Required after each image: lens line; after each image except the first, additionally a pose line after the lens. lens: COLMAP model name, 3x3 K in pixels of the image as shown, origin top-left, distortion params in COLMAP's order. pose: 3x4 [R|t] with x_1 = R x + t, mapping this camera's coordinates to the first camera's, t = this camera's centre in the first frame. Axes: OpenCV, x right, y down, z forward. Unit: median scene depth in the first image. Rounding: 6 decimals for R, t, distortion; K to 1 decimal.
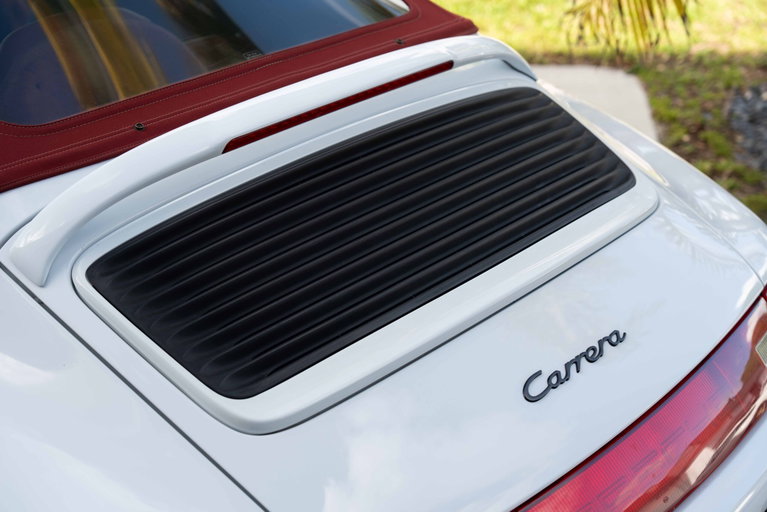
lens RADIAL K [[1204.0, 0, 383.5], [0, 1204.0, 256.0], [0, 0, 1]] dist [0.010352, 0.069868]
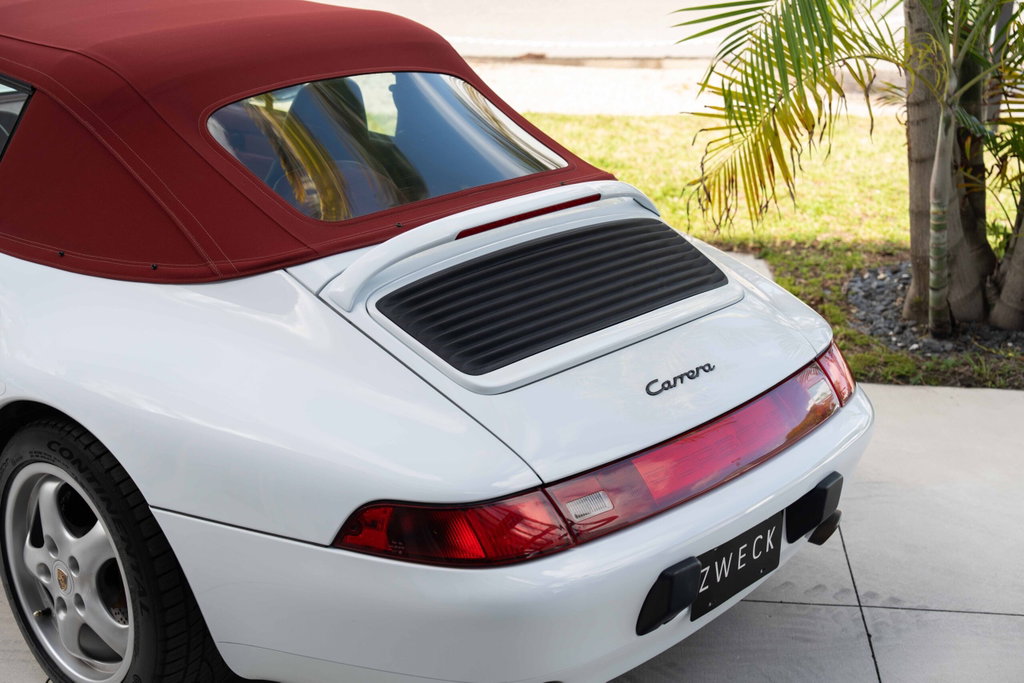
lens RADIAL K [[1513.6, 0, 512.0], [0, 1513.6, 341.5], [0, 0, 1]] dist [0.000122, -0.020612]
pose [[0.999848, 0.013352, 0.011247, -0.067408], [-0.011766, 0.991334, -0.130840, 0.255562], [-0.012897, 0.130688, 0.991340, -0.791750]]
